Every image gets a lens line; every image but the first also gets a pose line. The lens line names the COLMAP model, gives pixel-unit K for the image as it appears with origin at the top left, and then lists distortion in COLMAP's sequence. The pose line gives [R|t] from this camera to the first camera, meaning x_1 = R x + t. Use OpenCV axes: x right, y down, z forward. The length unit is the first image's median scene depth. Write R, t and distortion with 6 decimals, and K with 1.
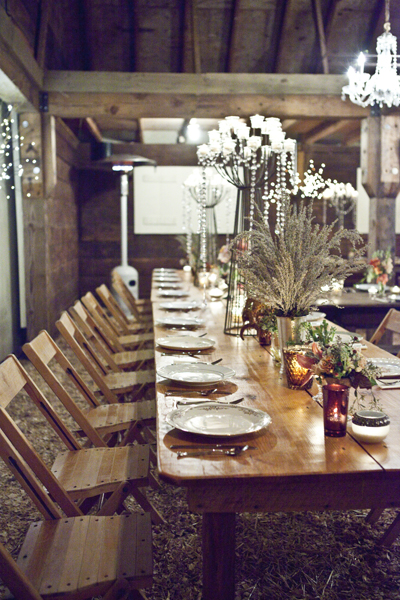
lens RADIAL K [[624.9, 0, 200.0], [0, 624.9, 300.0], [0, 0, 1]] dist [-0.028979, 0.024613]
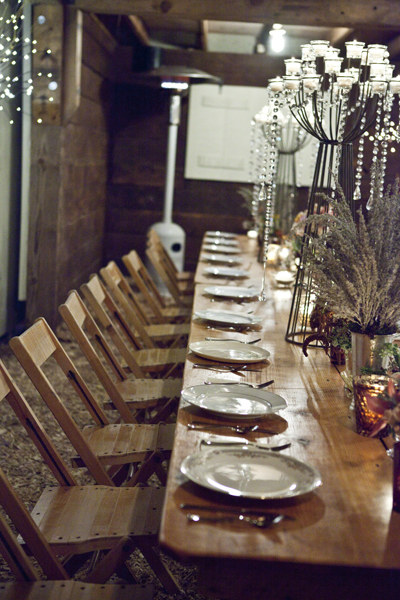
lens RADIAL K [[877.9, 0, 200.0], [0, 877.9, 300.0], [0, 0, 1]] dist [0.041907, 0.057418]
pose [[0.993348, 0.078402, -0.084332, 0.016152], [-0.074978, 0.996256, 0.043032, -0.021429], [0.087390, -0.036423, 0.995508, -0.017268]]
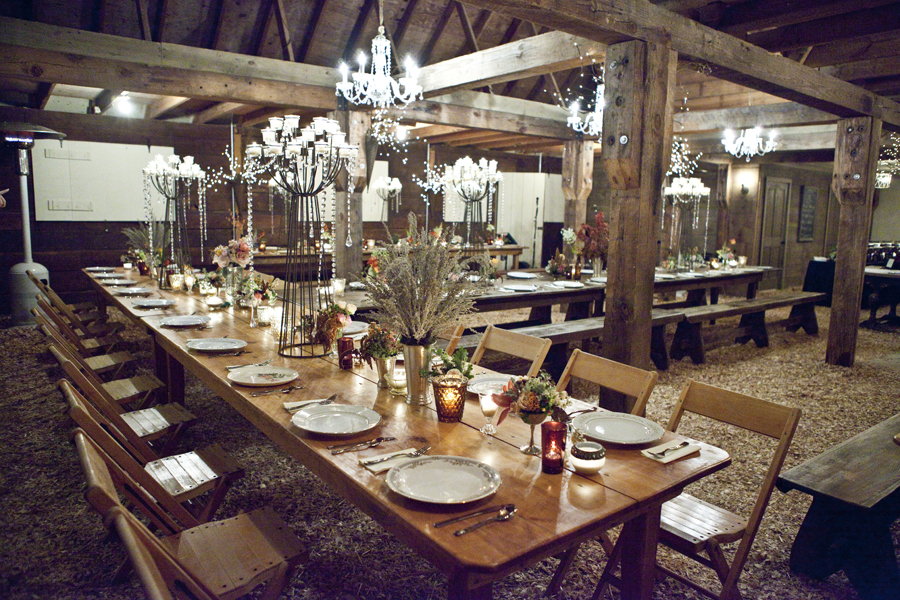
lens RADIAL K [[619.1, 0, 450.0], [0, 619.1, 300.0], [0, 0, 1]] dist [-0.094971, 0.065288]
pose [[0.833939, -0.060829, 0.548494, -0.170396], [0.038456, 0.997896, 0.052198, -0.045313], [-0.550515, -0.022437, 0.834523, 0.096217]]
